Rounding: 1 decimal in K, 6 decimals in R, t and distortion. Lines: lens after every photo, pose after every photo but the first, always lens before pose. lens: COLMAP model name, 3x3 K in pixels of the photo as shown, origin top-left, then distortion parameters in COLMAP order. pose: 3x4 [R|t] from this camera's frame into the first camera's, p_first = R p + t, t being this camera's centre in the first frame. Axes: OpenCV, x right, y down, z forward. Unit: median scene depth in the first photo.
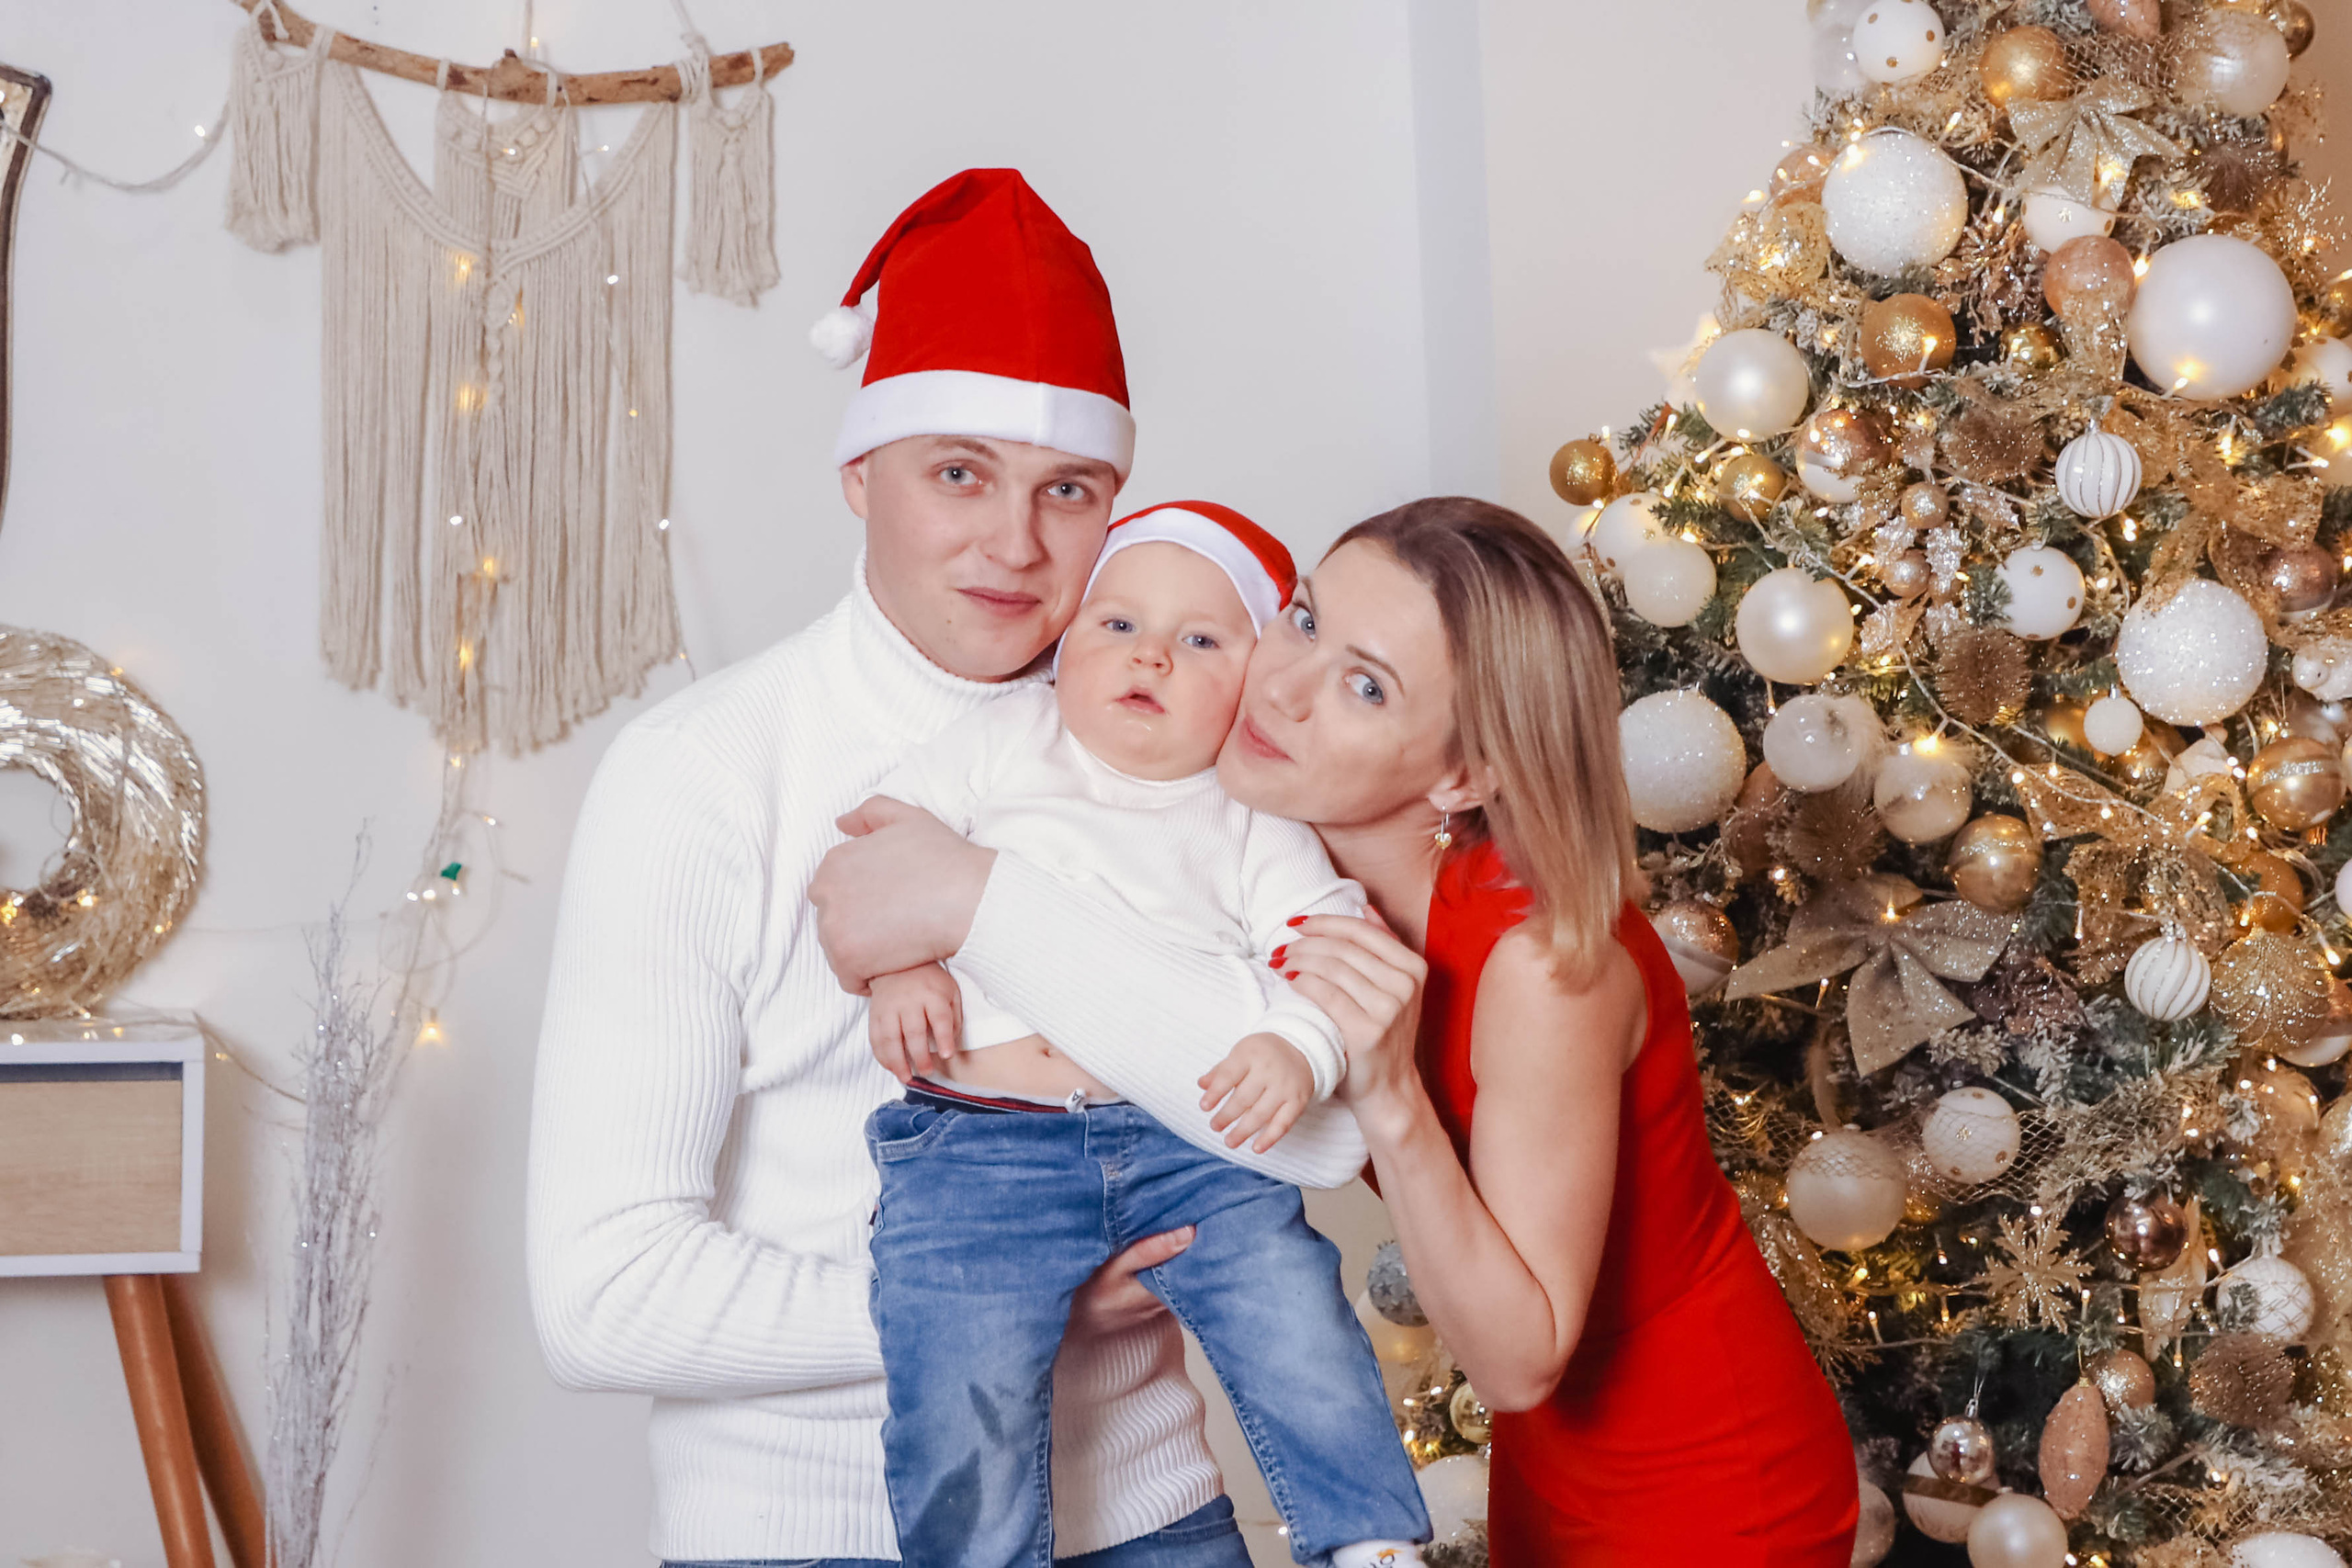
lens RADIAL K [[5365.7, 0, 1136.4], [0, 5365.7, 778.5], [0, 0, 1]] dist [0.124287, 0.028403]
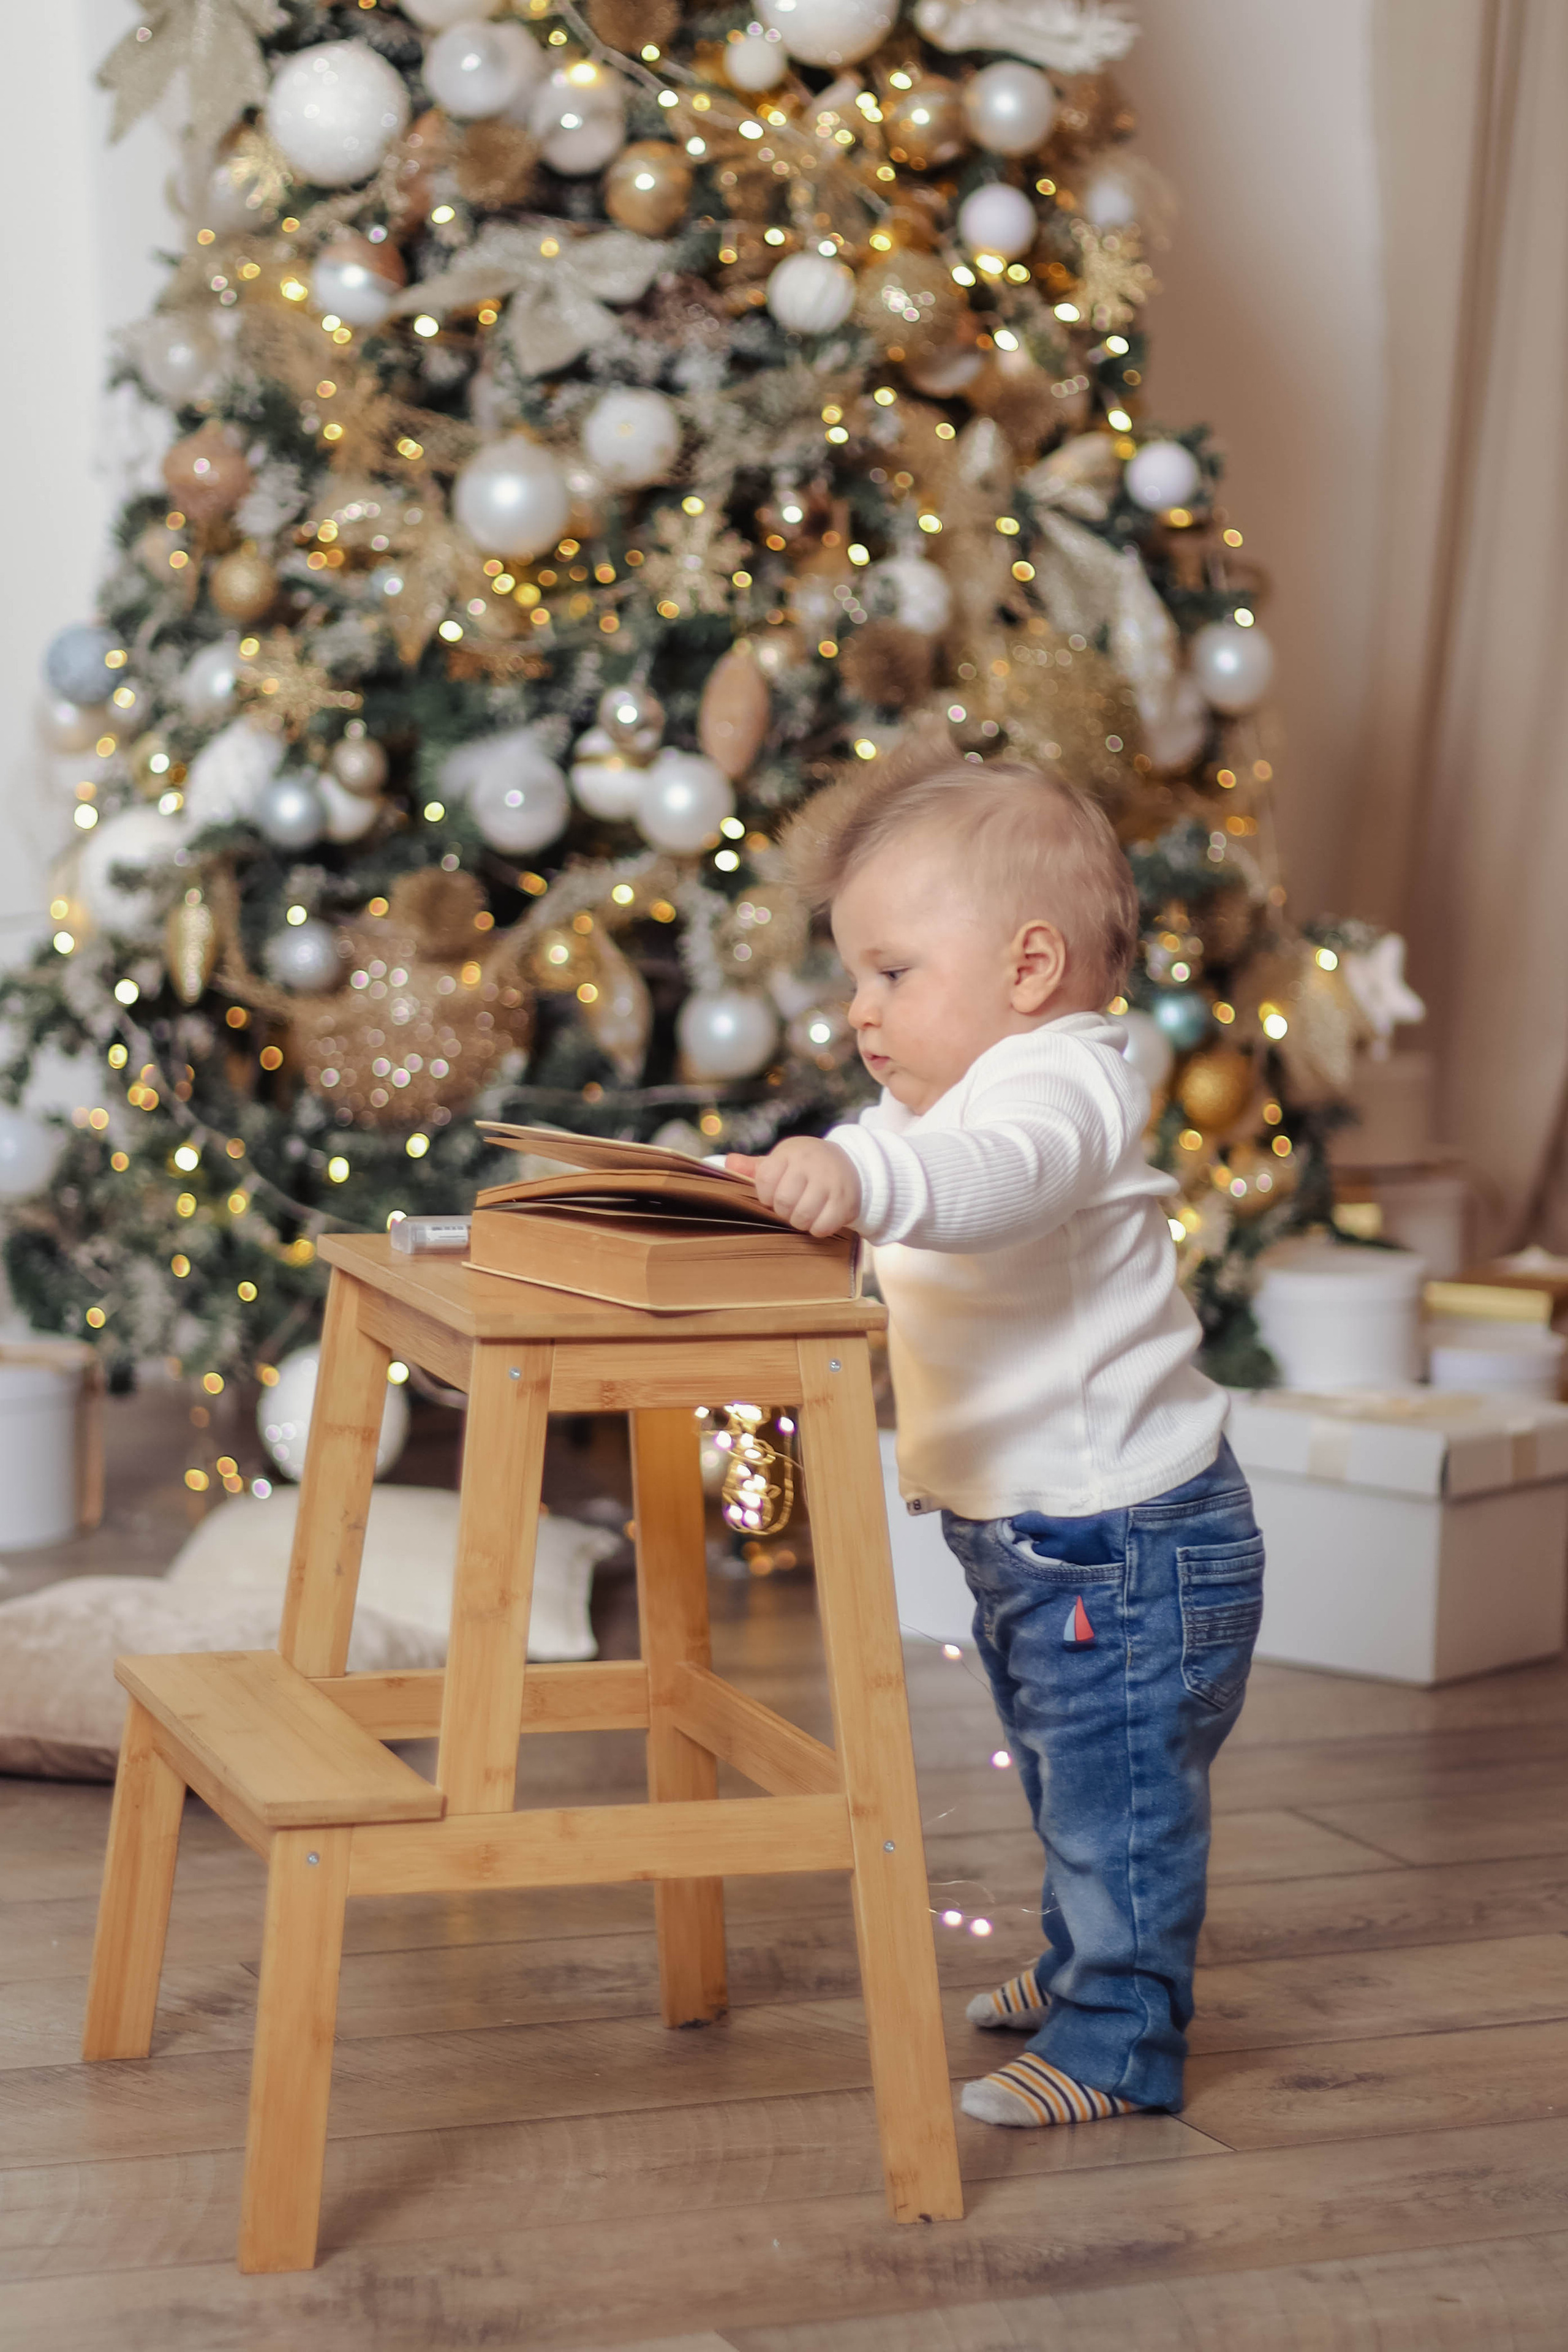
lens RADIAL K [[5554.5, 0, 784.0], [0, 5554.5, 1176.0], [0, 0, 1]] dist [-0.186686, 0.462516]
pose [[0.980349, -0.025135, 0.195663, -0.028347], [0.020729, 0.999484, 0.024530, 0.177719], [-0.196178, -0.019992, 0.980364, -0.056719]]
